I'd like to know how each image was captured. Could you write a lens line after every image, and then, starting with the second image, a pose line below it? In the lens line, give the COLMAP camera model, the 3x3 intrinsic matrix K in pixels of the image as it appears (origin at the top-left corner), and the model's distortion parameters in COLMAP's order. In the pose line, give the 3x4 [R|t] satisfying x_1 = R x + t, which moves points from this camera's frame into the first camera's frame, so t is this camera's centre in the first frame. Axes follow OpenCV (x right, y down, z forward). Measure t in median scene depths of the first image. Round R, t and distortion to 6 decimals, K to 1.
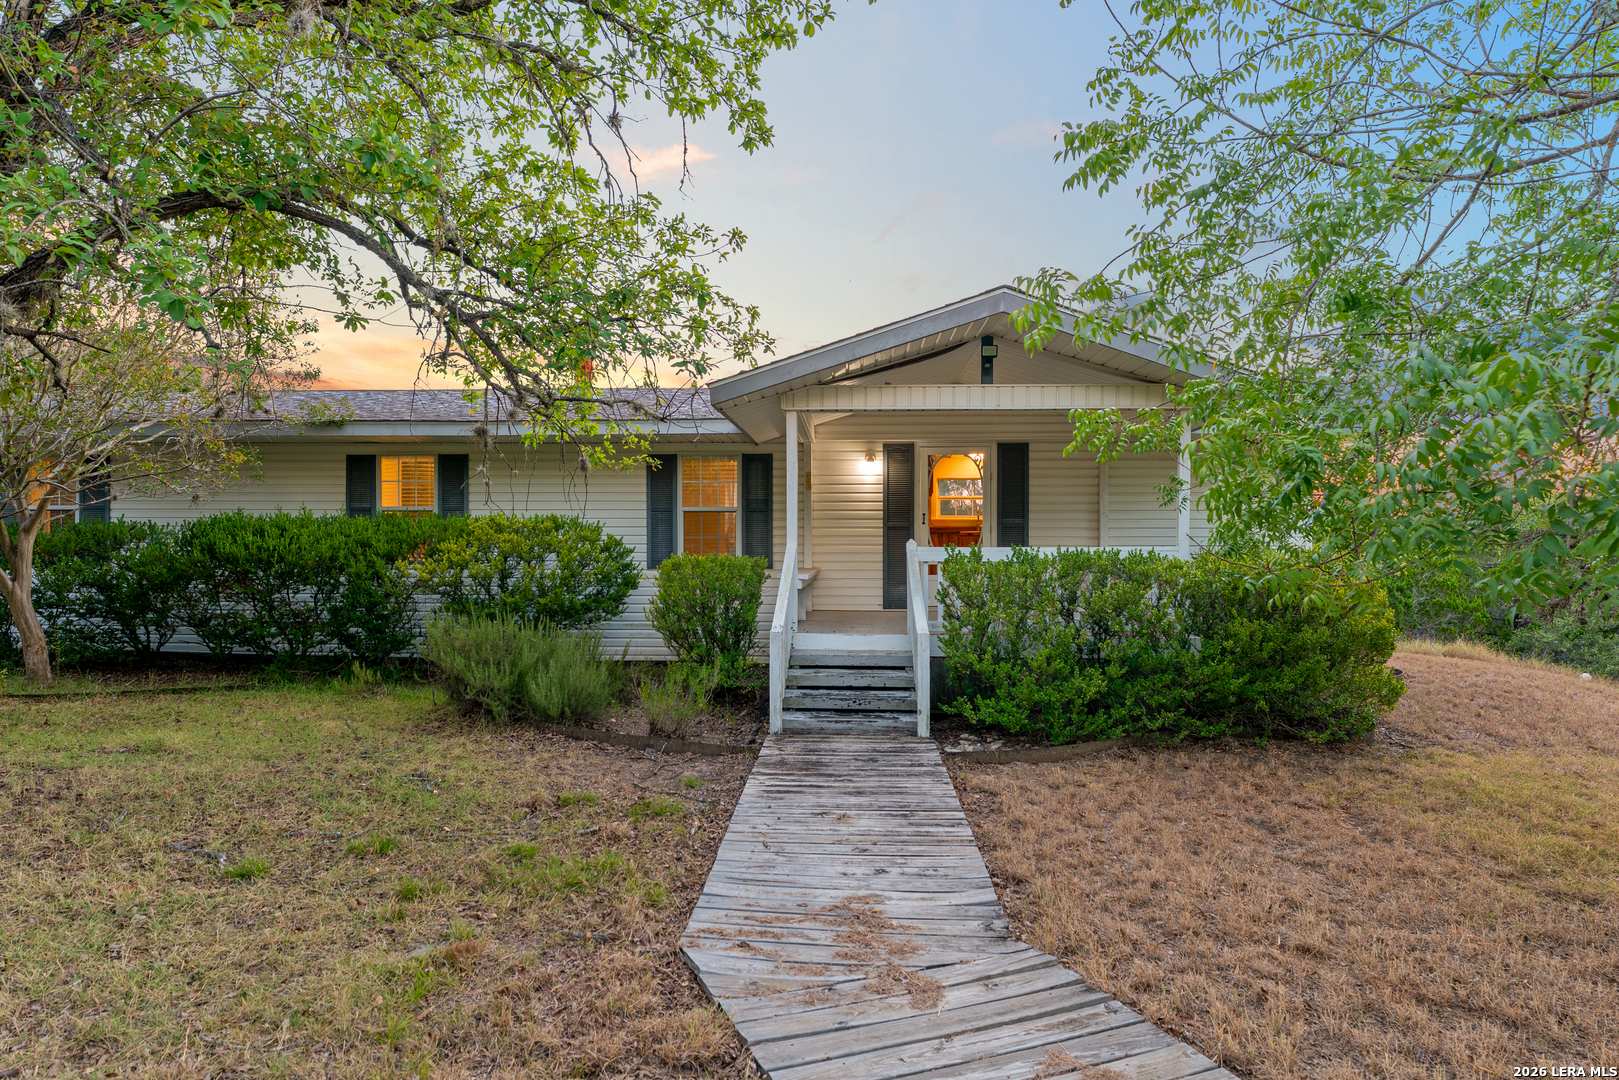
lens RADIAL K [[1013.4, 0, 810.3], [0, 1013.4, 538.1], [0, 0, 1]] dist [-0.000457, -0.001935]
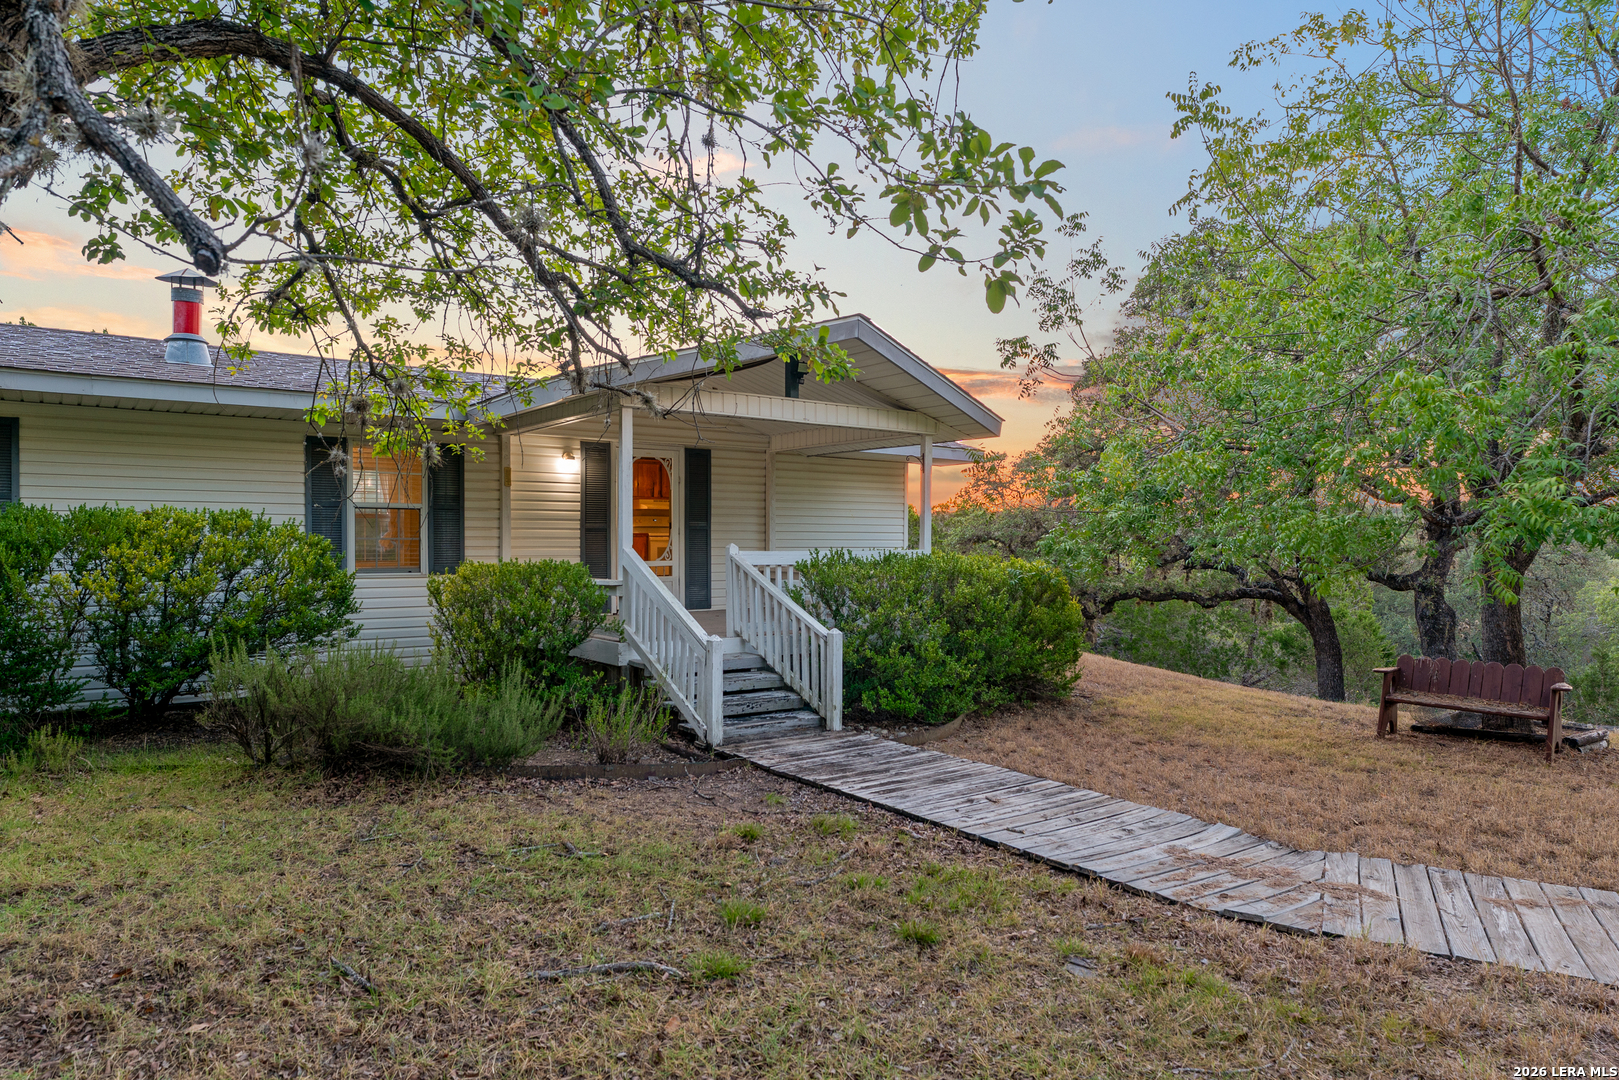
lens RADIAL K [[1013.4, 0, 817.5], [0, 1013.4, 542.8], [0, 0, 1]] dist [-0.000457, -0.001935]
pose [[0.767534, 0.001912, 0.641006, -0.587852], [-0.008171, 0.999943, 0.006800, -0.008898], [-0.640957, -0.010457, 0.767506, 0.194349]]
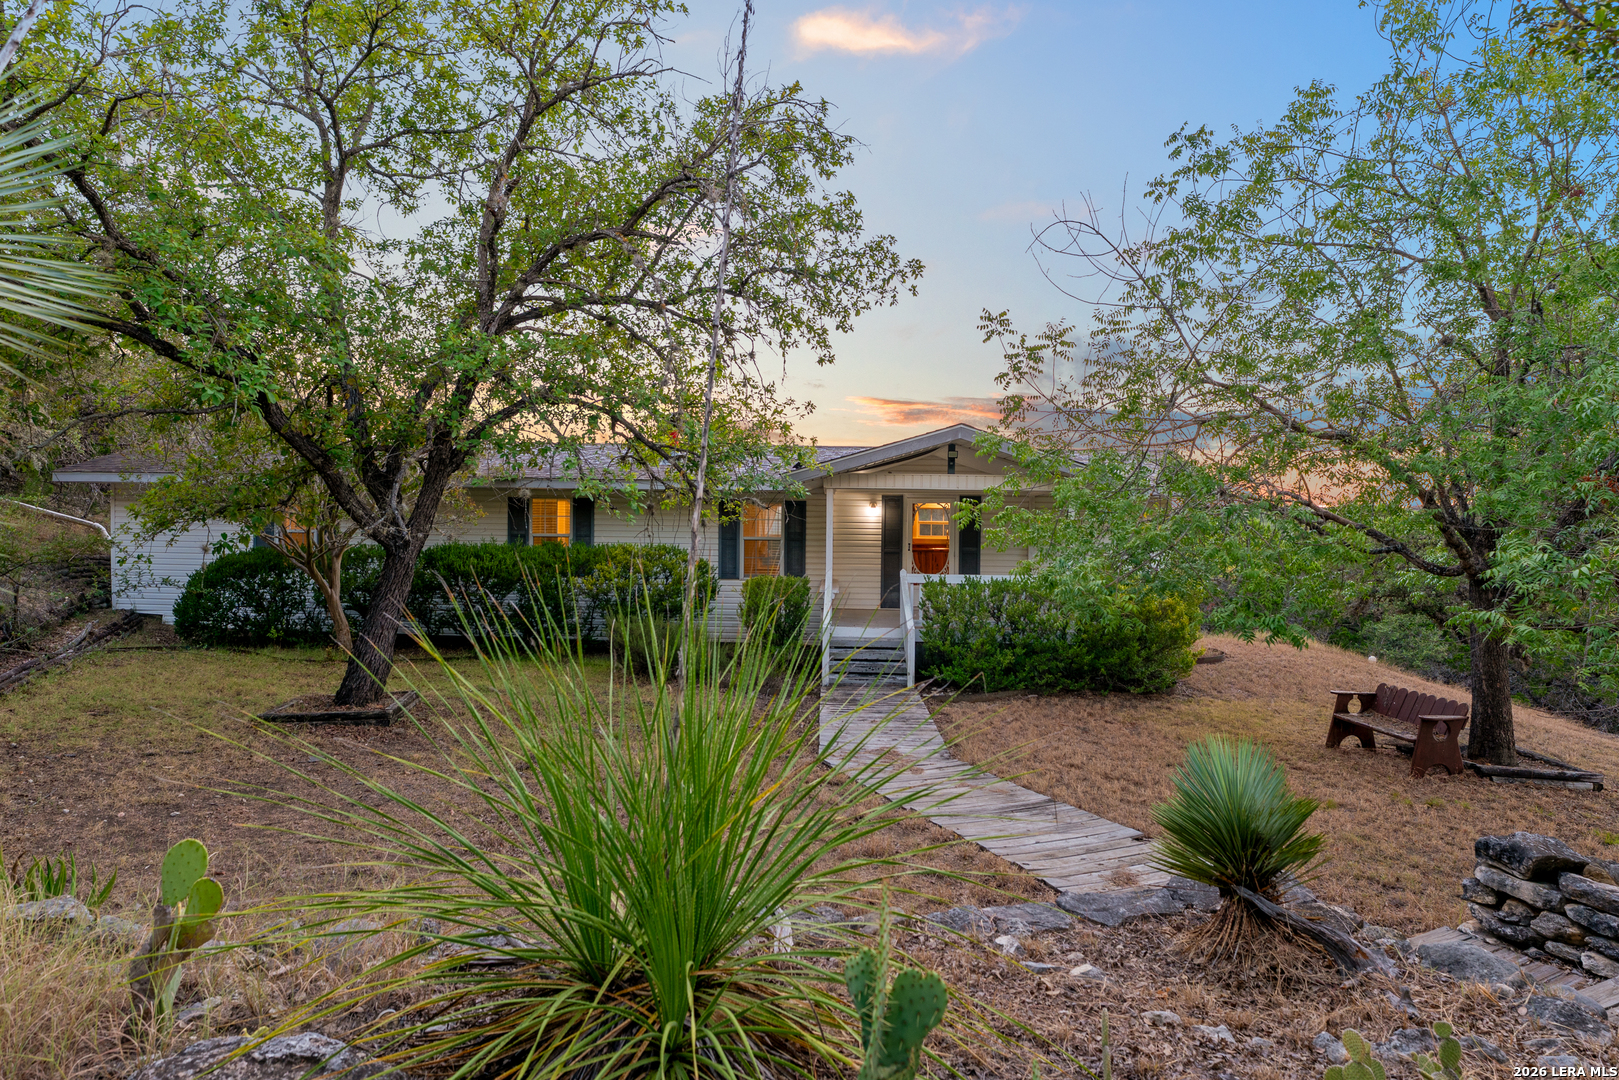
lens RADIAL K [[1013.4, 0, 816.2], [0, 1013.4, 541.6], [0, 0, 1]] dist [-0.000457, -0.001935]
pose [[0.999500, 0.010415, 0.029871, -0.104918], [-0.011110, 0.999669, 0.023196, -0.093878], [-0.029619, -0.023516, 0.999285, -0.727603]]
